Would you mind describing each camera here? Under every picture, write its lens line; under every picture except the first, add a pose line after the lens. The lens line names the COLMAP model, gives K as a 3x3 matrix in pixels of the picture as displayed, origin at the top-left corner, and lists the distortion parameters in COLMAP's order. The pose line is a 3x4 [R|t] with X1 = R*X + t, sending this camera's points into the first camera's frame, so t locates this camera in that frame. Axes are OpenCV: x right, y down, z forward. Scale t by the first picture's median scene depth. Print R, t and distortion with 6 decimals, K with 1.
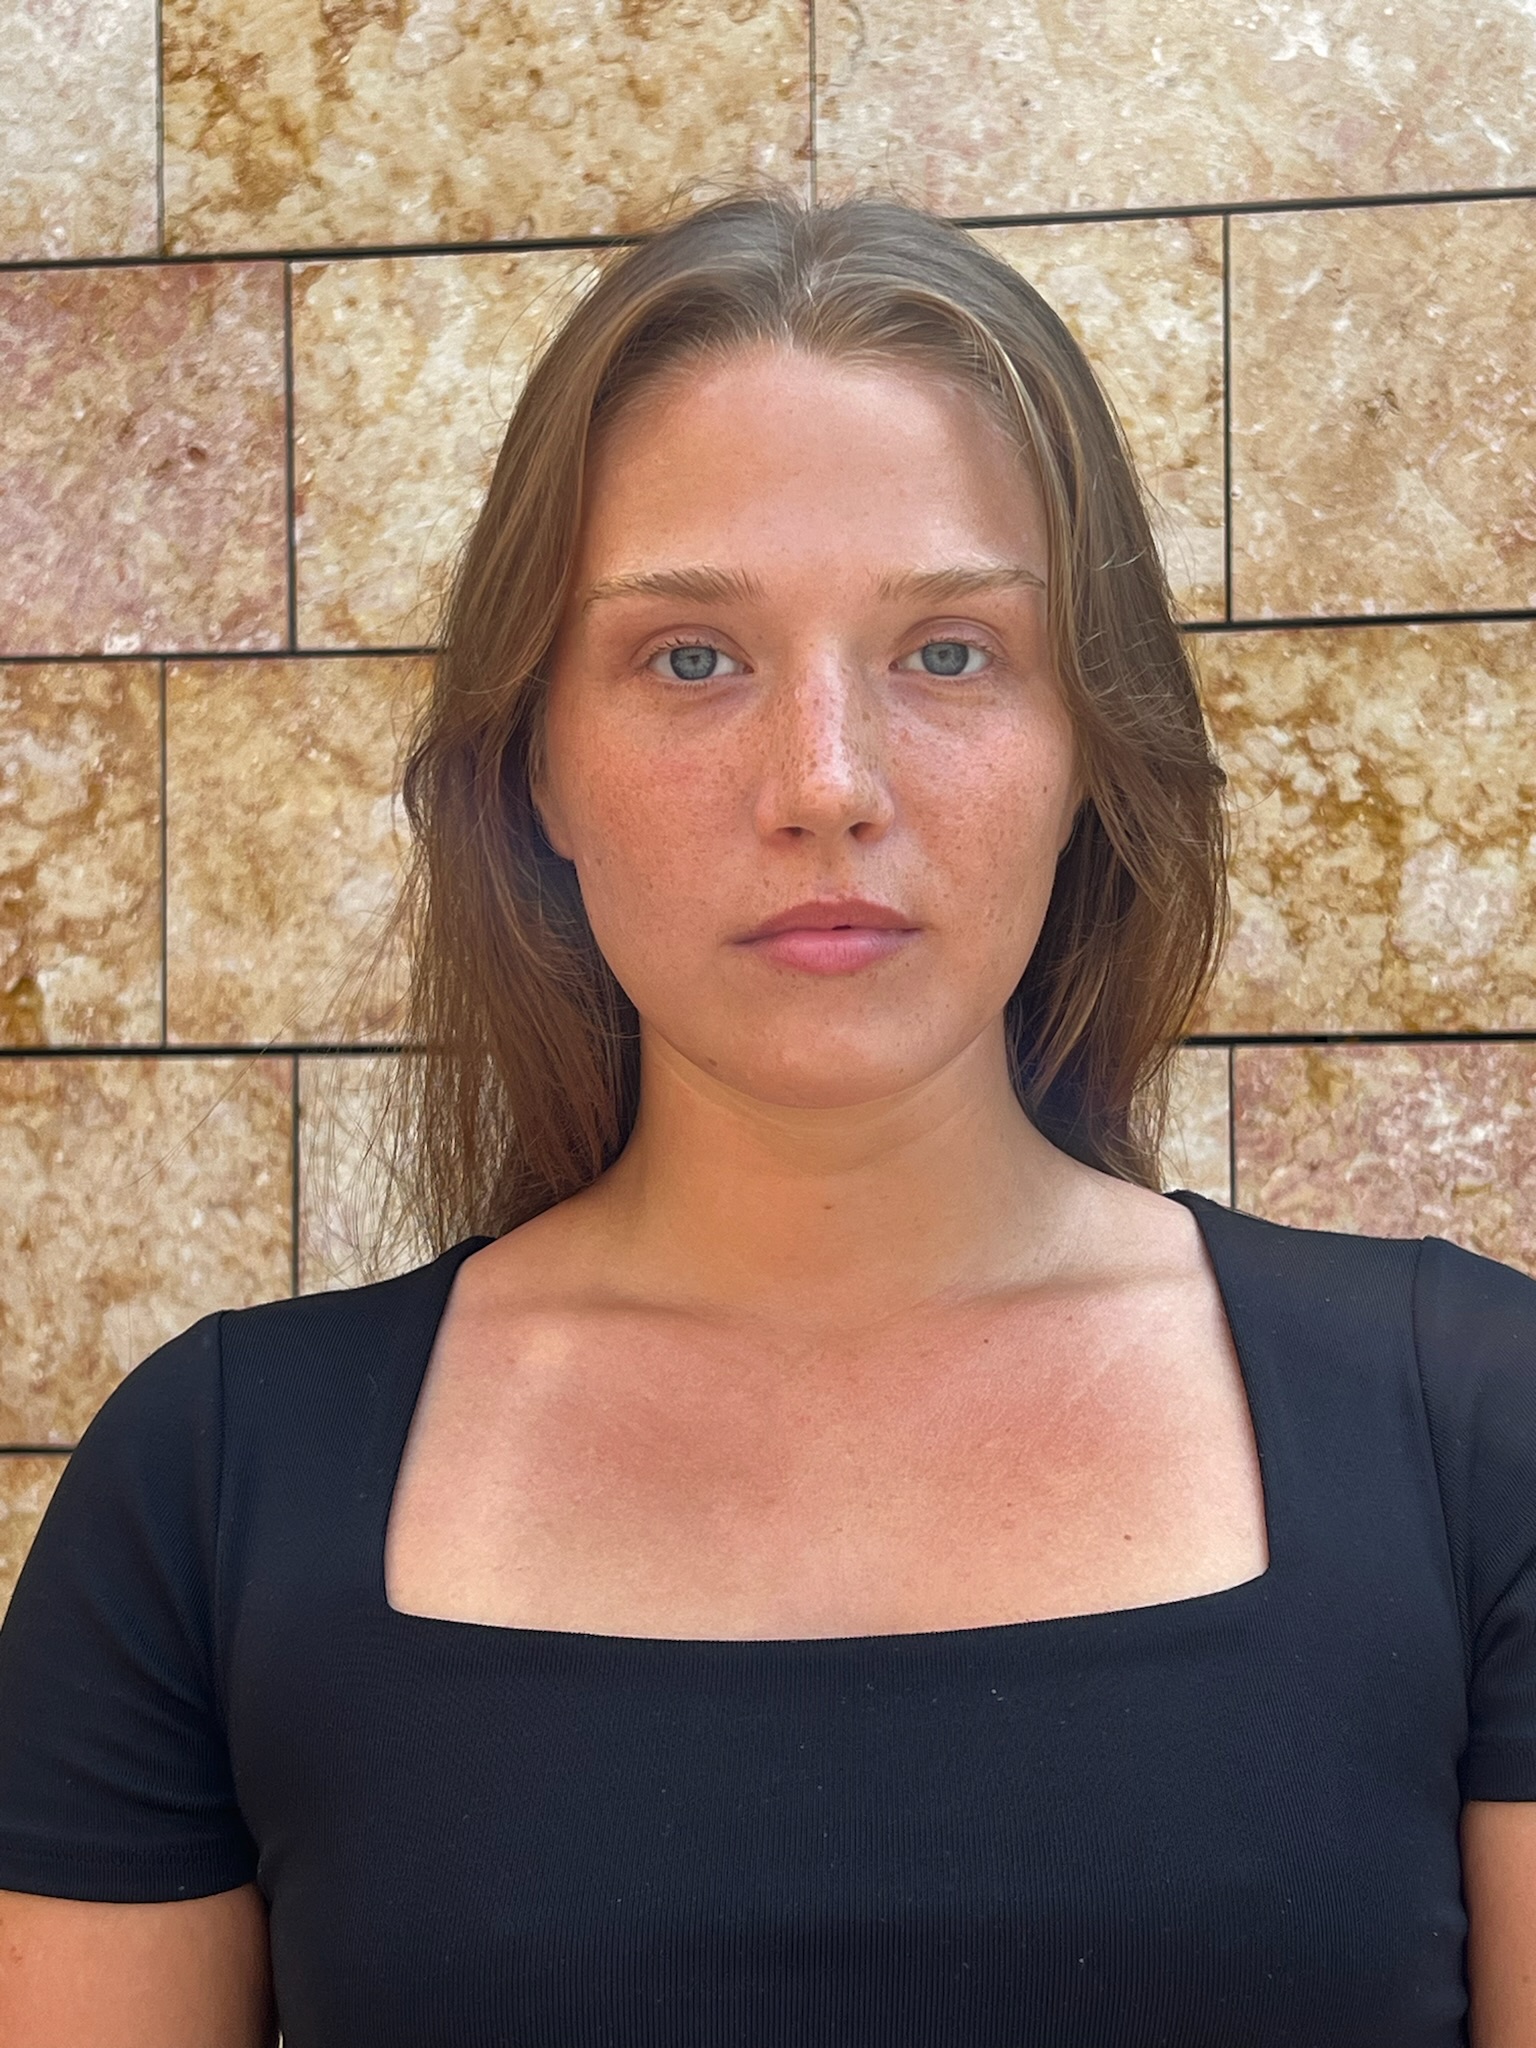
lens RADIAL K [[3057.5, 0, 766.6], [0, 3057.5, 1014.6], [0, 0, 1]] dist [-0.027104, 0.000000]
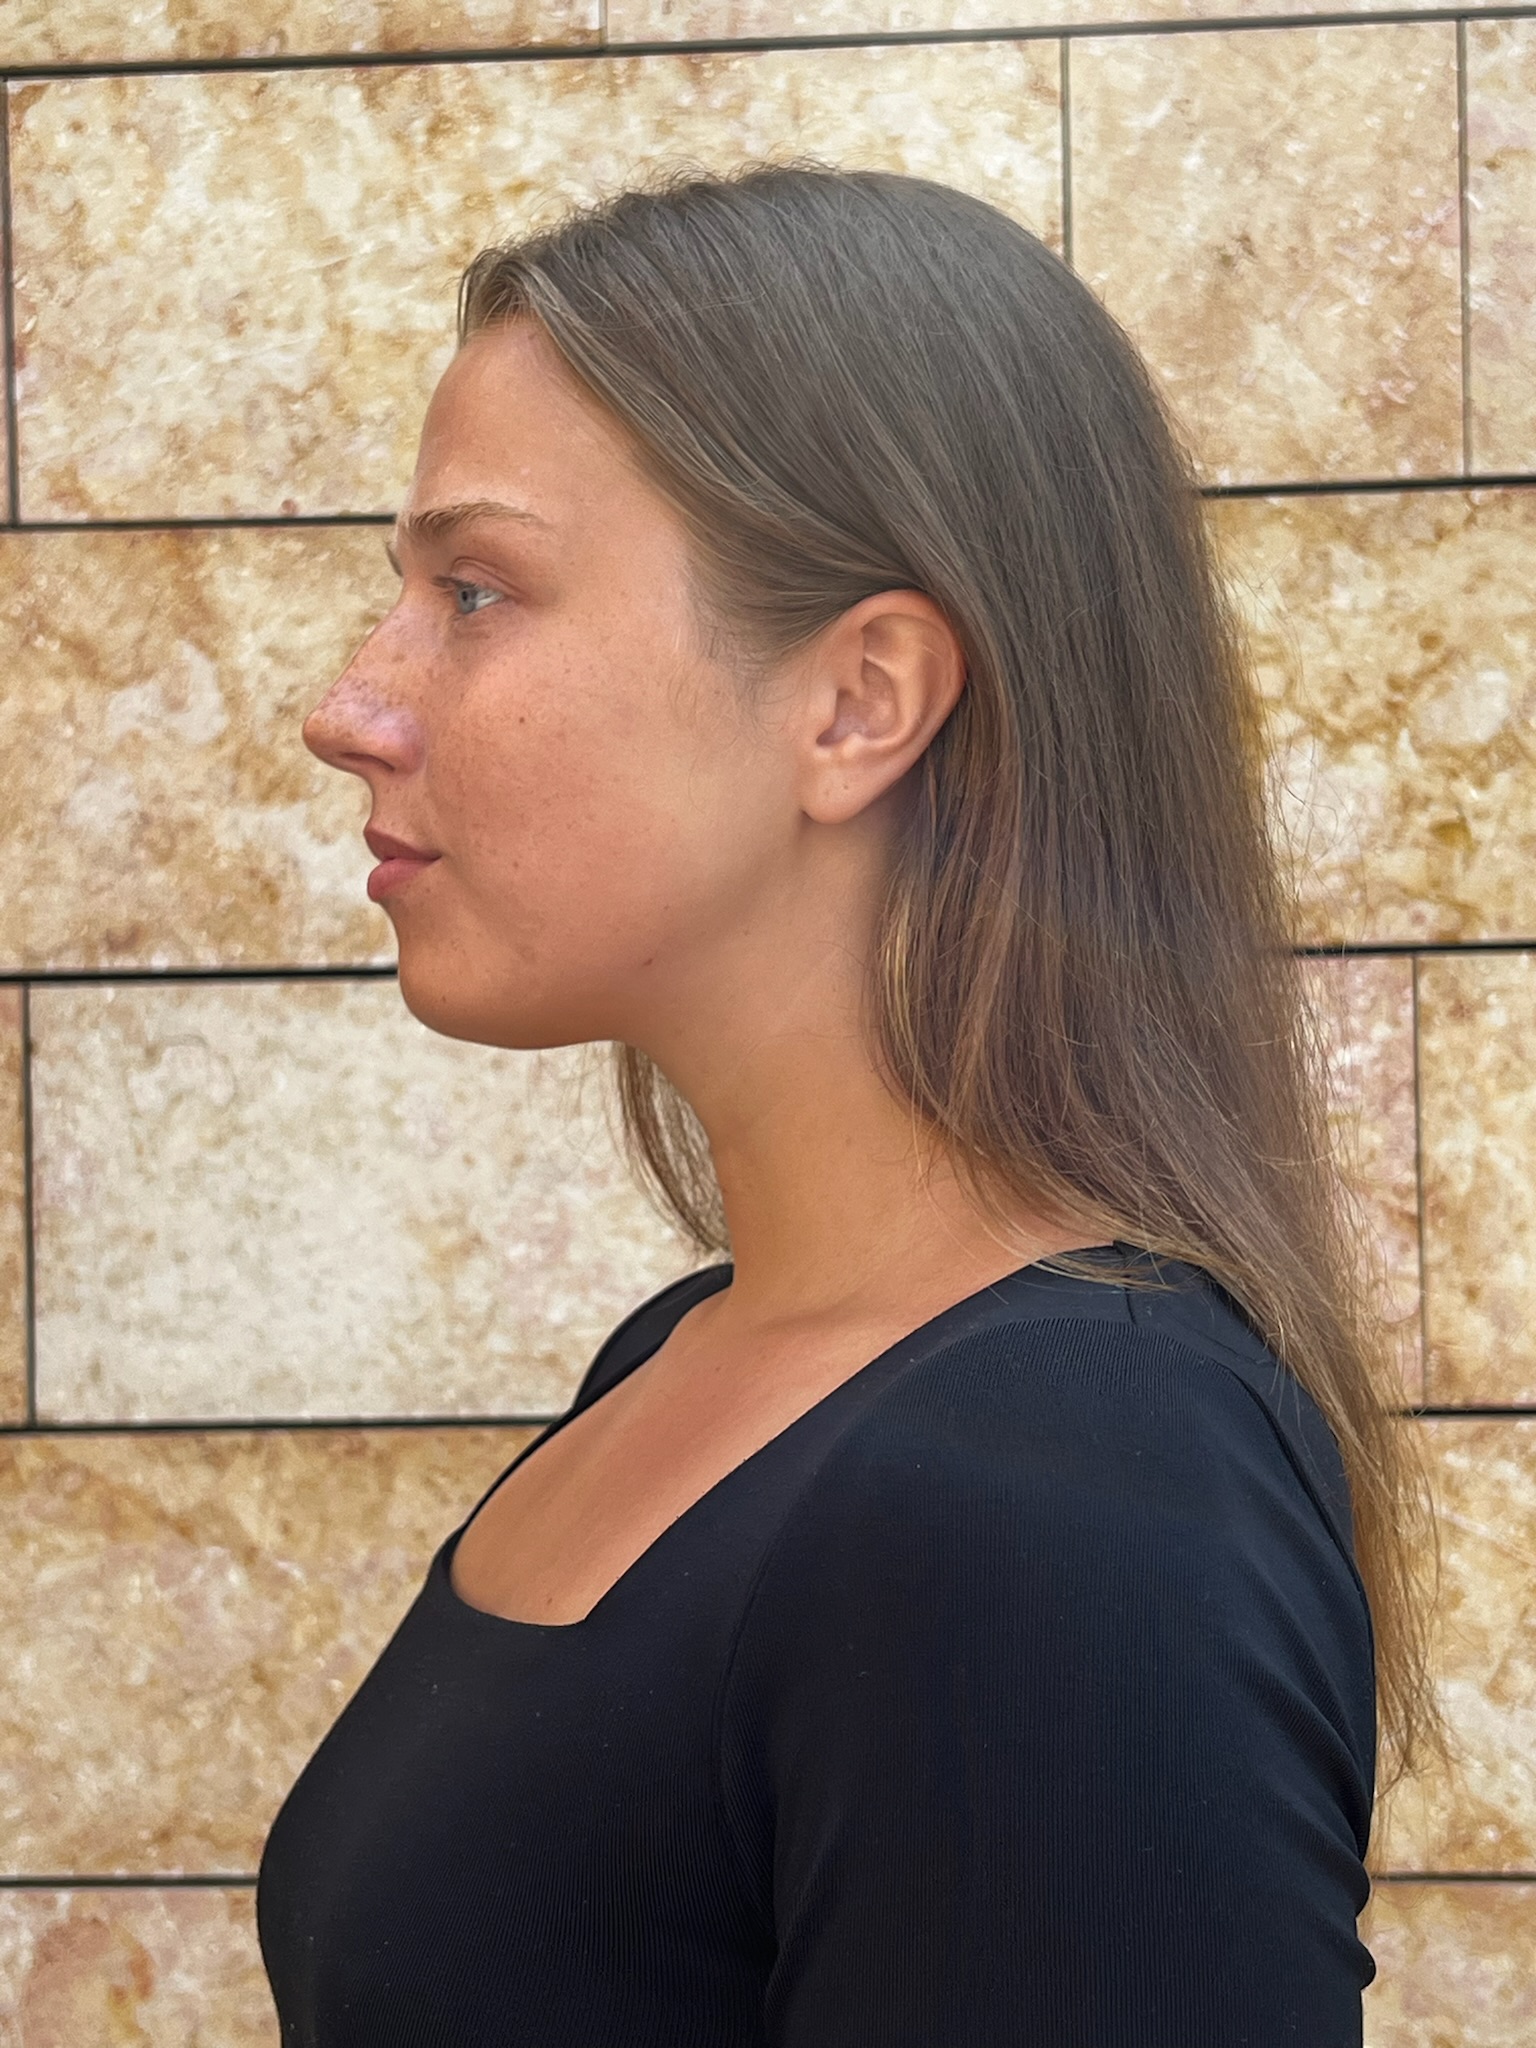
lens RADIAL K [[3057.5, 0, 775.0], [0, 3057.5, 1040.7], [0, 0, 1]] dist [-0.027104, 0.000000]
pose [[0.996114, -0.011351, 0.087337, -0.015949], [0.008359, 0.999368, 0.034550, 0.001085], [-0.087674, -0.033685, 0.995580, 0.104686]]
